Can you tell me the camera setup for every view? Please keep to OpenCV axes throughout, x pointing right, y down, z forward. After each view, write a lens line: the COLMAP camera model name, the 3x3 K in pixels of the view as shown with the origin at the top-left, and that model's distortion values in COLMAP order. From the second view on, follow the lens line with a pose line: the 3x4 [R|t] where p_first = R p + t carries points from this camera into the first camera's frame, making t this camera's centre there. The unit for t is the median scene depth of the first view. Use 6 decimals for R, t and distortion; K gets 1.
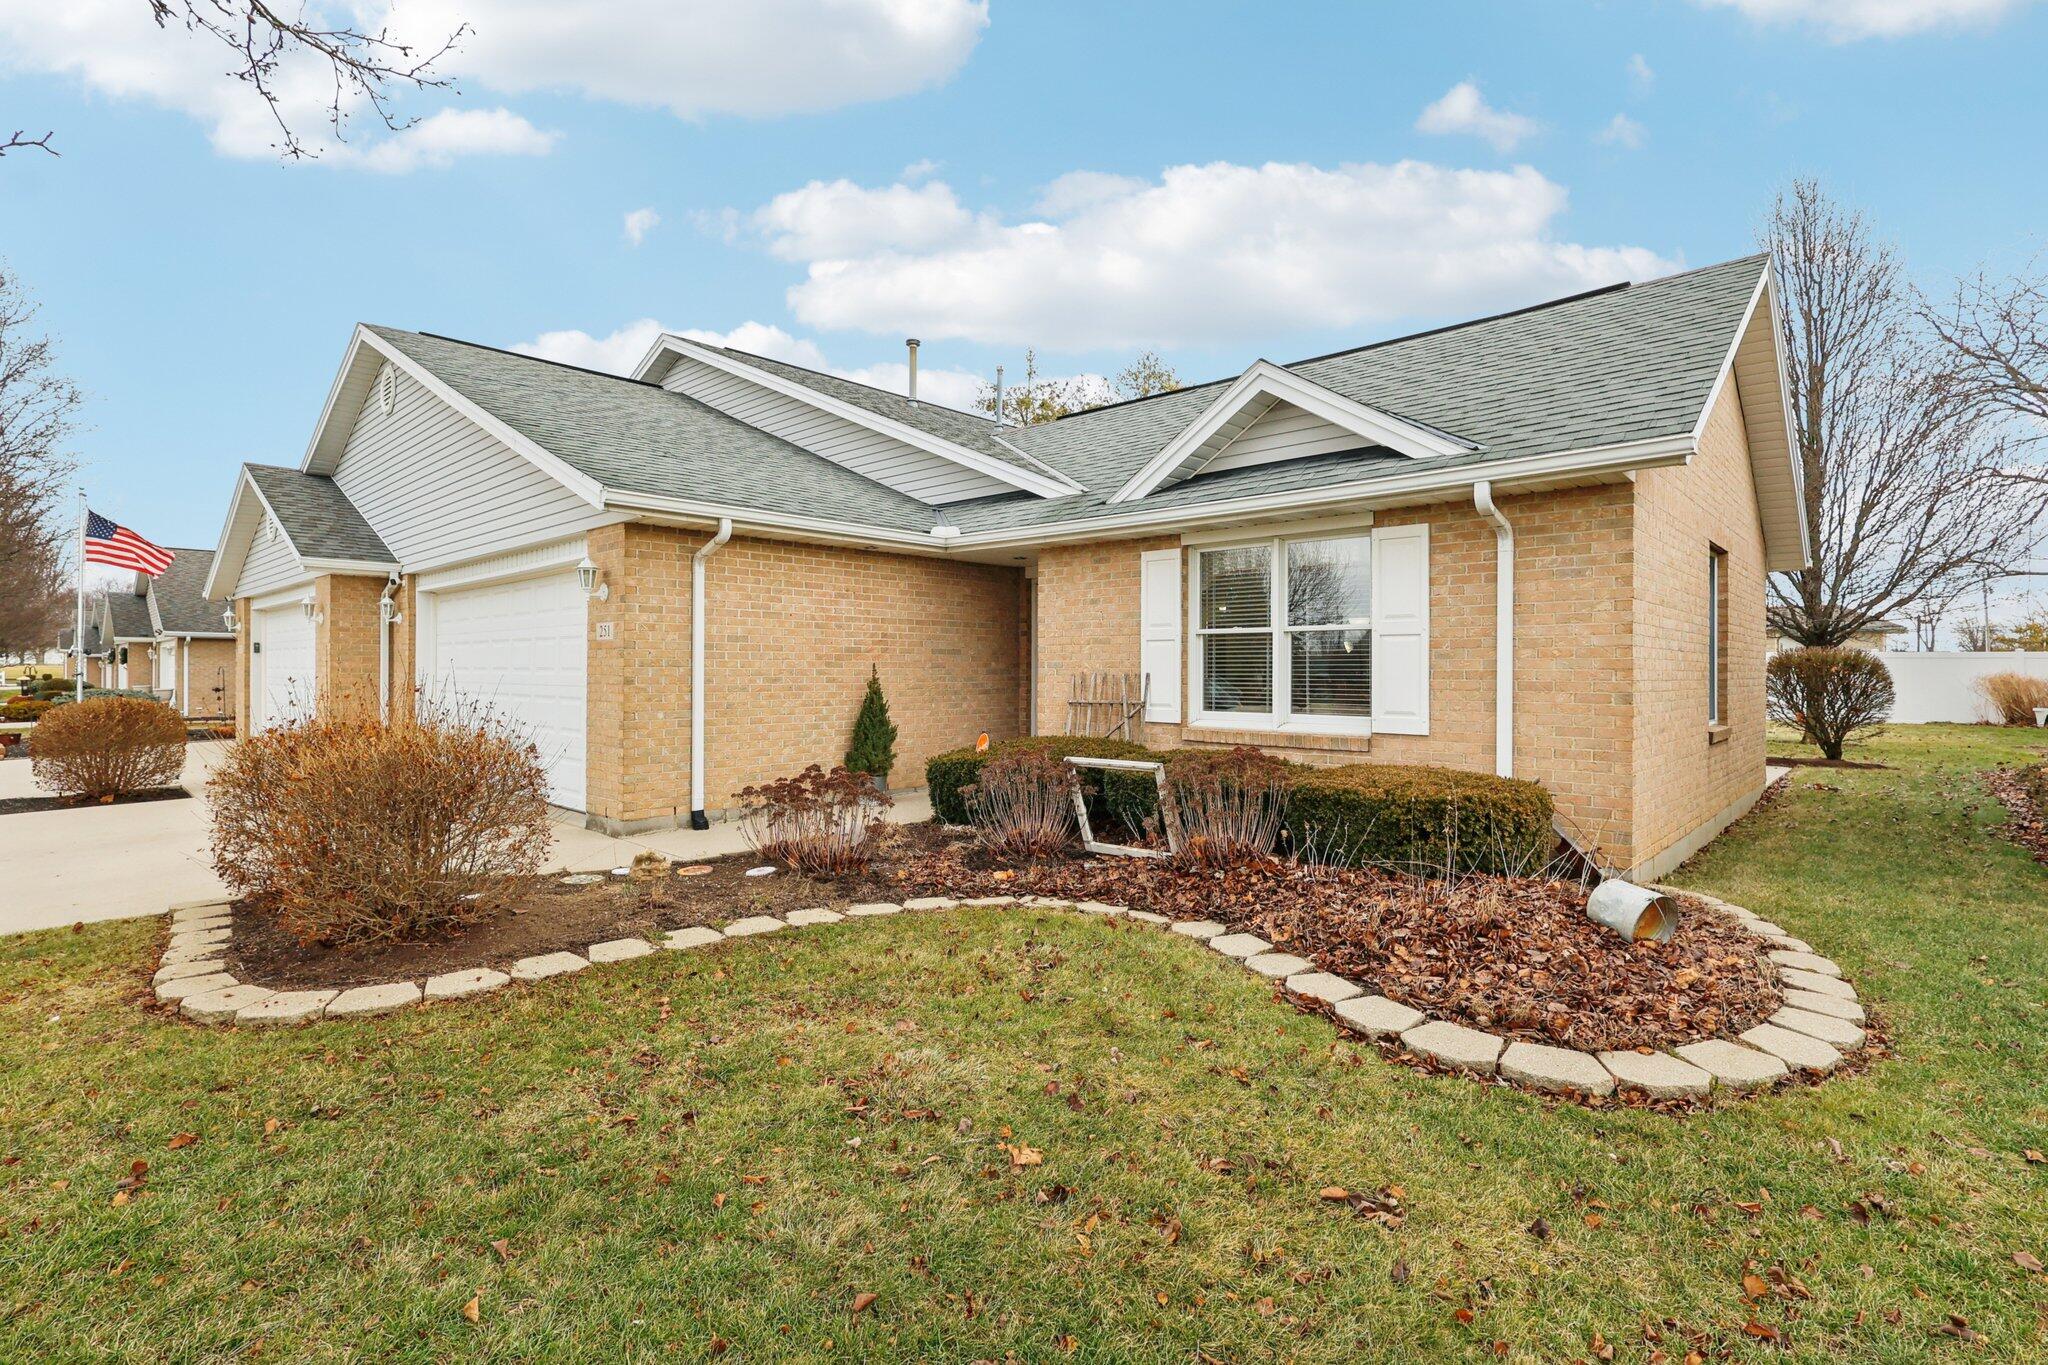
lens RADIAL K [[958.9, 0, 1027.6], [0, 958.9, 663.2], [0, 0, 1]] dist [-0.000613, 0.002045]
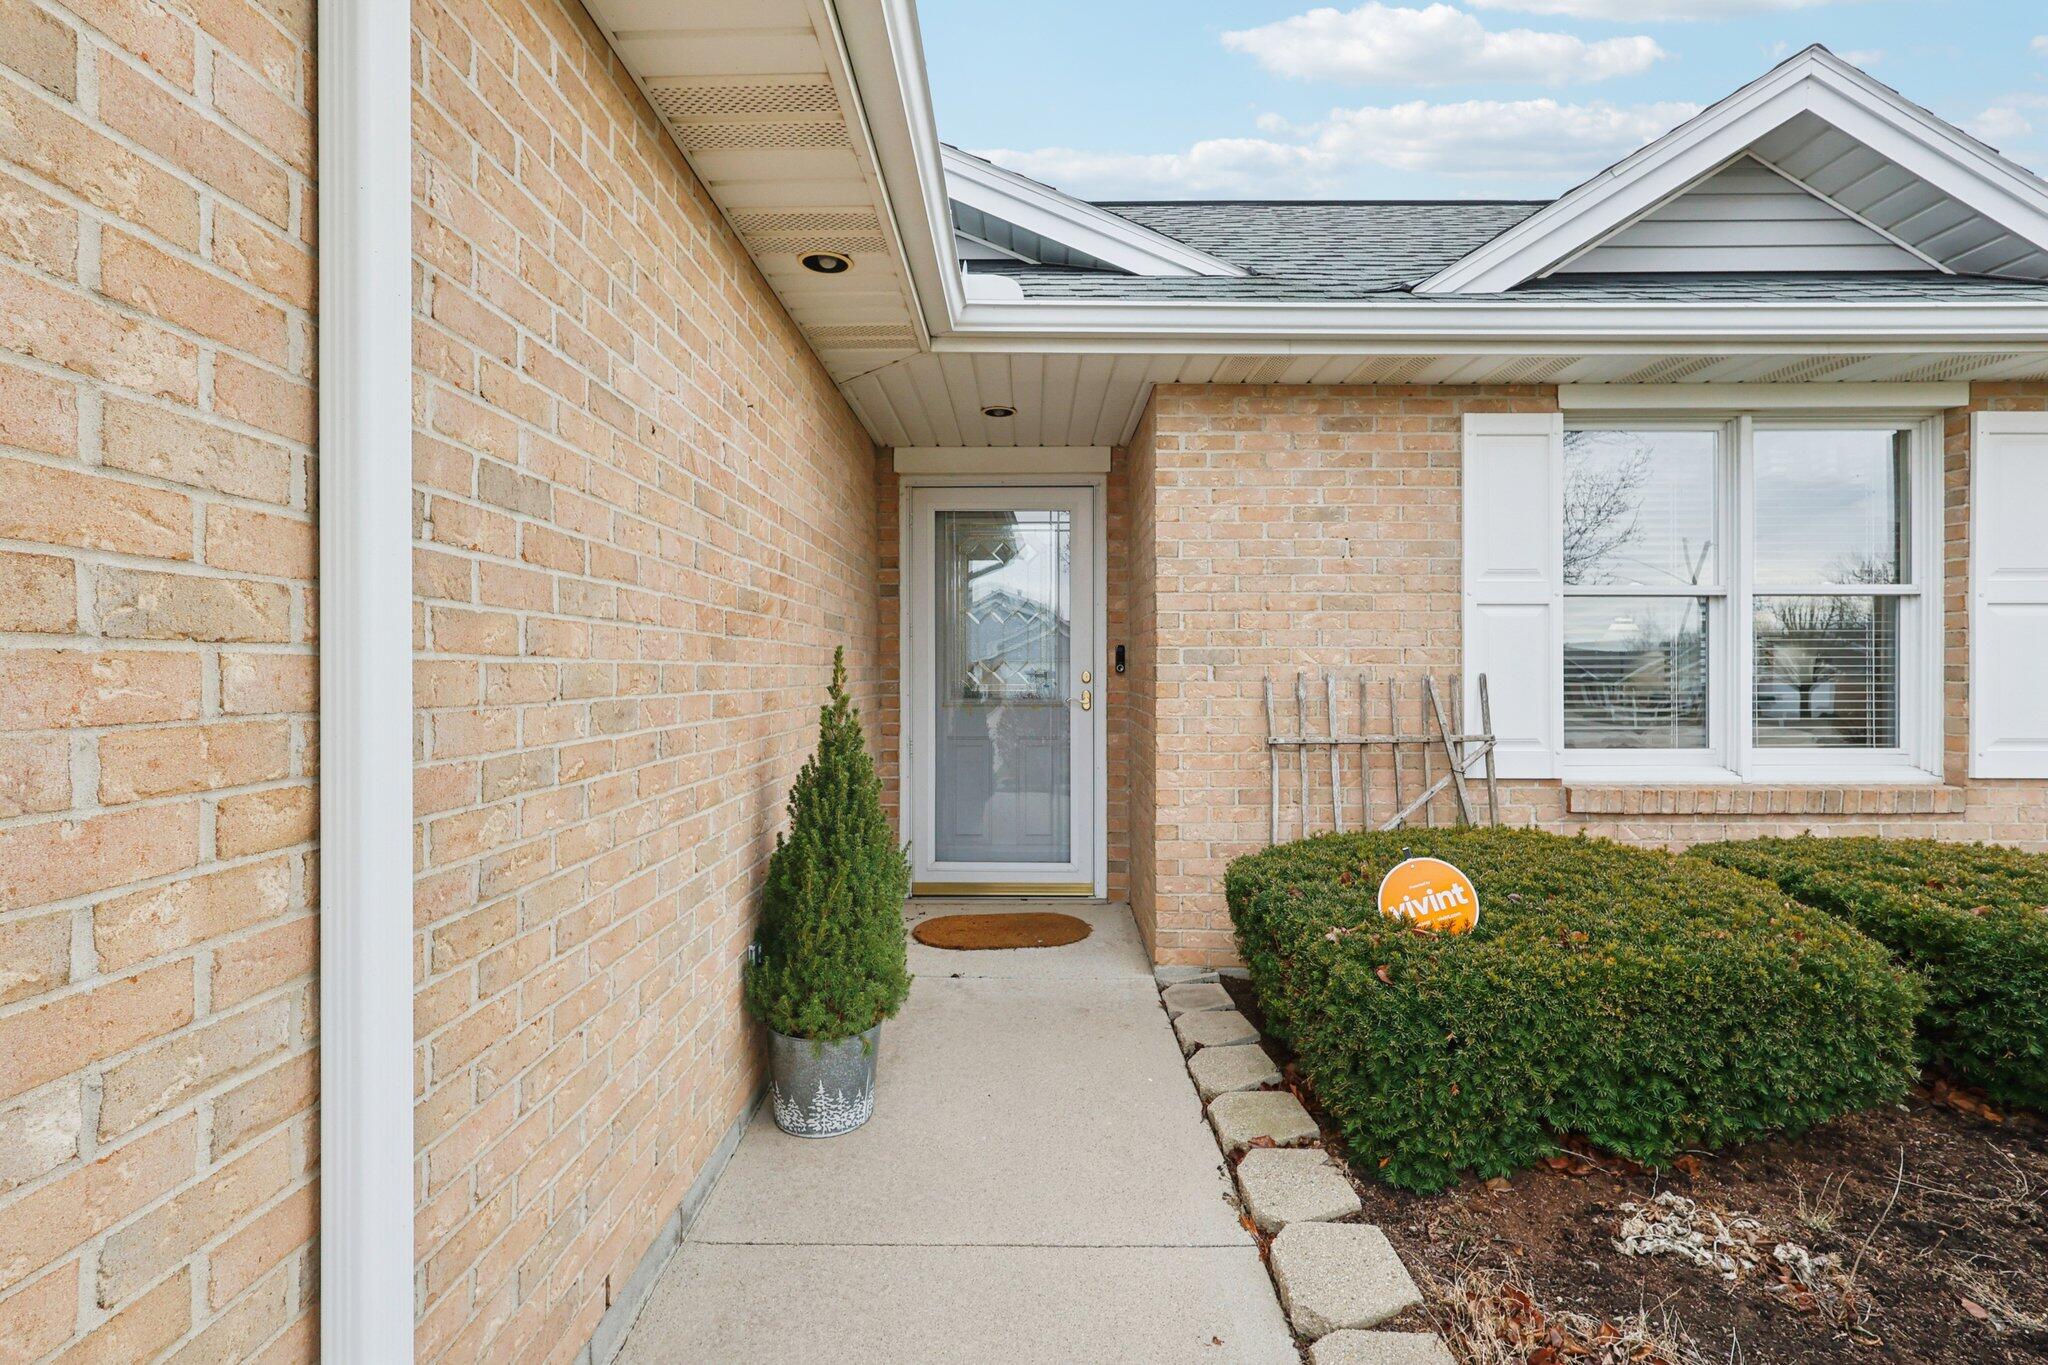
lens RADIAL K [[958.9, 0, 1022.2], [0, 958.9, 661.9], [0, 0, 1]] dist [-0.000613, 0.002045]
pose [[0.731607, 0.003514, 0.681717, -0.347673], [-0.000803, 0.999990, -0.004292, 0.006490], [-0.681726, 0.002593, 0.731603, 0.792001]]
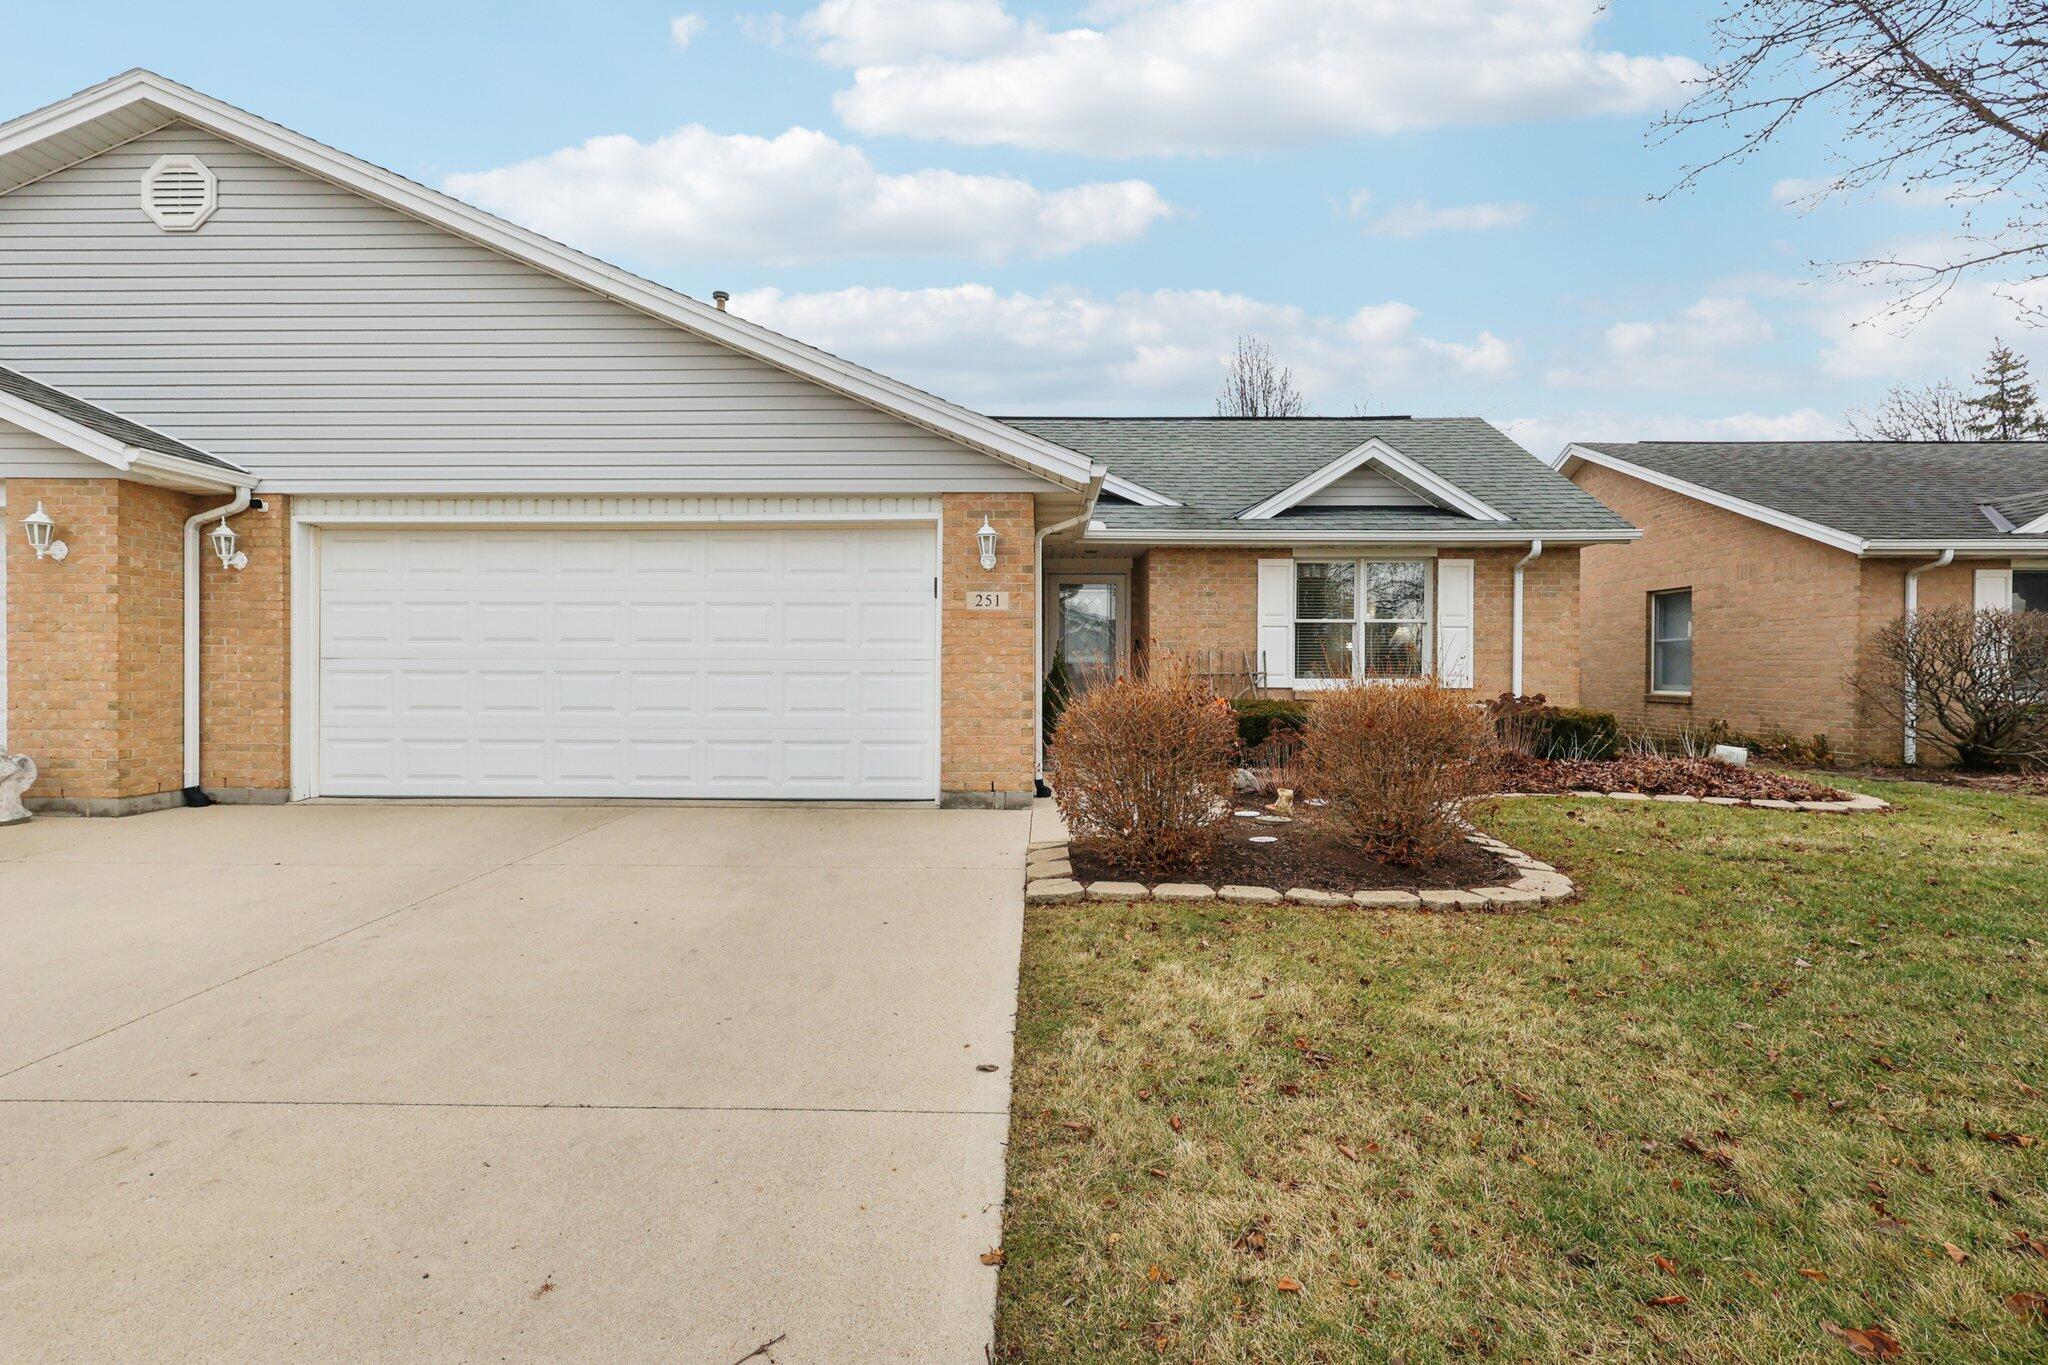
lens RADIAL K [[958.9, 0, 1021.2], [0, 958.9, 663.1], [0, 0, 1]] dist [-0.000613, 0.002045]
pose [[0.741733, 0.002262, 0.670691, -0.988693], [-0.005516, 0.999981, 0.002727, 0.025073], [-0.670673, -0.005722, 0.741731, 0.235660]]
